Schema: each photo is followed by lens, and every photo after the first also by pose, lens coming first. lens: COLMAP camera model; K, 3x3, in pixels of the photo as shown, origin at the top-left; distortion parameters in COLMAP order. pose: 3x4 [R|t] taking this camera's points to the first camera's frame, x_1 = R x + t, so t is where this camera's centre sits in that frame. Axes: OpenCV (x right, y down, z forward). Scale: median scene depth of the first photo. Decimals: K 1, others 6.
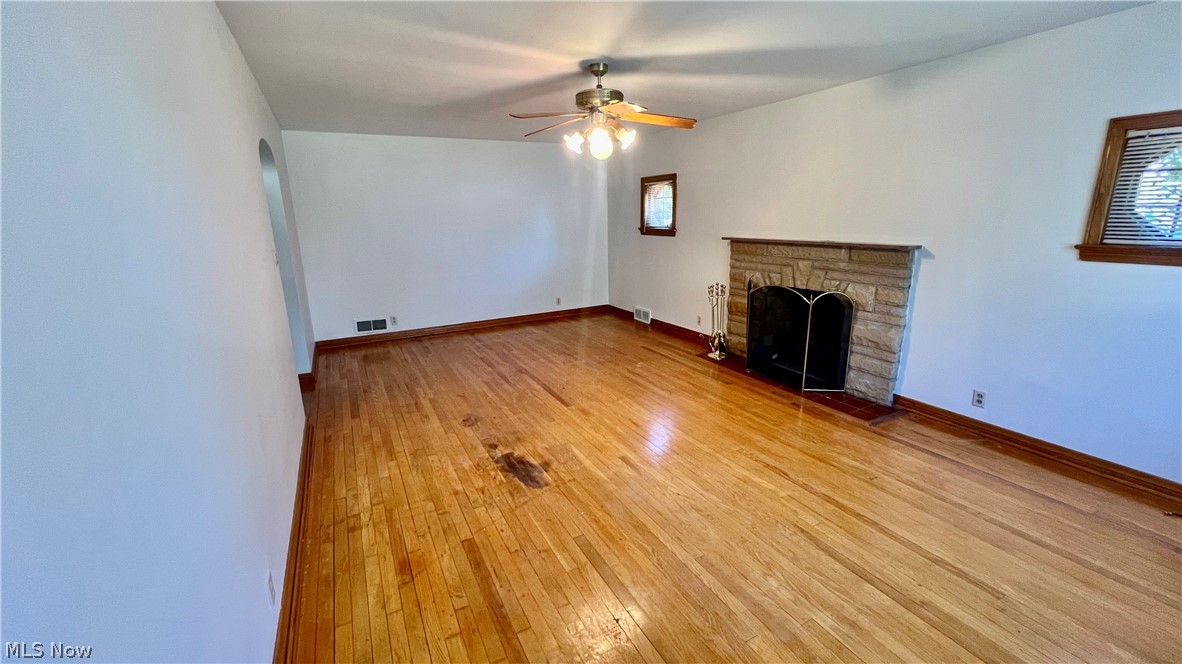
lens RADIAL K [[473.7, 0, 587.5], [0, 473.7, 328.7], [0, 0, 1]] dist [0.000930, 0.000215]
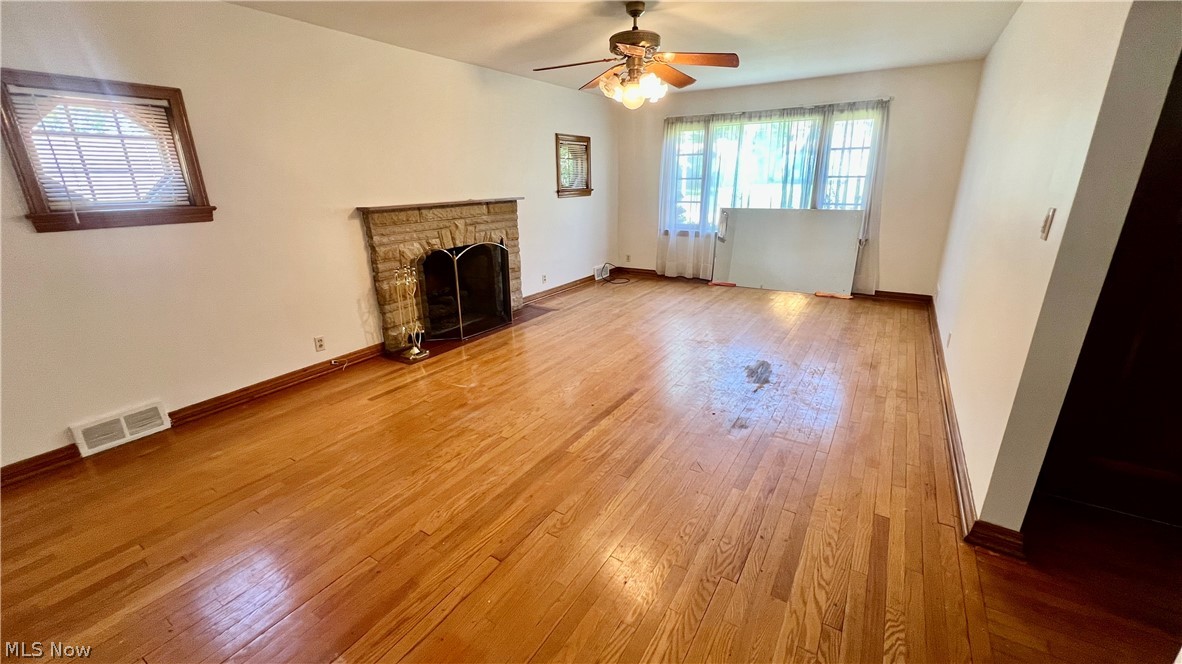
lens RADIAL K [[471.4, 0, 589.2], [0, 471.4, 328.8], [0, 0, 1]] dist [0.000774, -0.000088]
pose [[-0.495781, -0.246616, 0.832695, -0.702633], [0.223511, 0.890298, 0.396753, -0.307101], [-0.839192, 0.382819, -0.386271, 1.371112]]
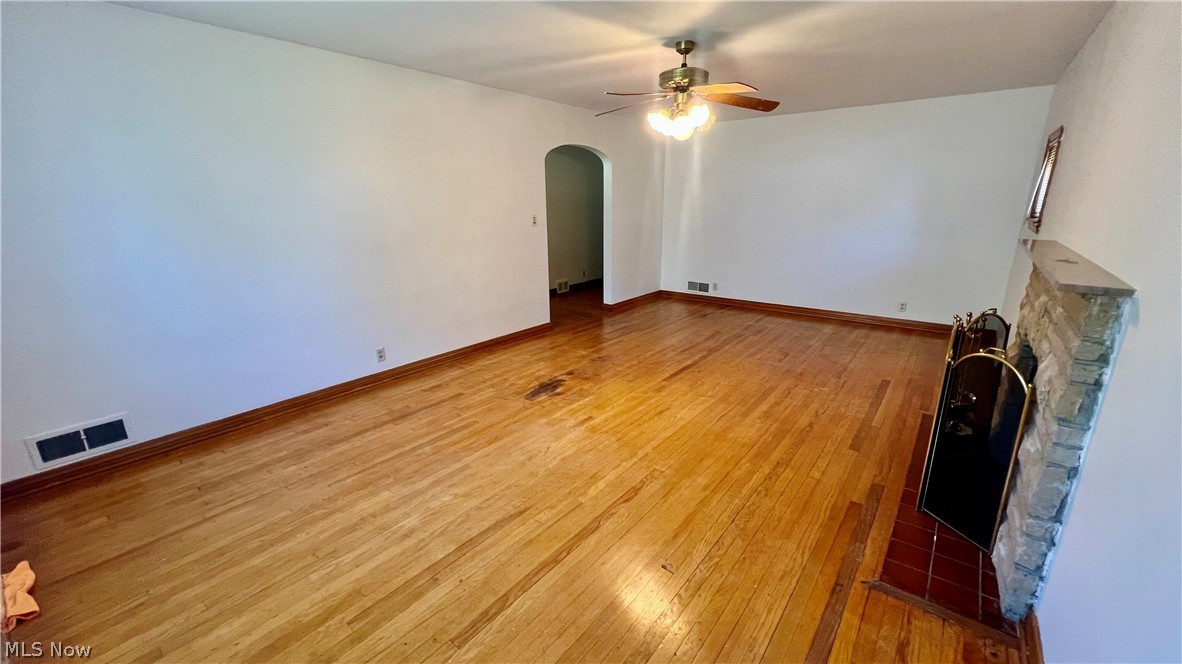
lens RADIAL K [[471.4, 0, 589.2], [0, 471.4, 328.8], [0, 0, 1]] dist [0.000774, -0.000088]
pose [[0.402843, 0.262650, -0.876774, 0.778275], [-0.215839, 0.958185, 0.187869, -0.107388], [0.889455, 0.113560, 0.442688, 0.374552]]
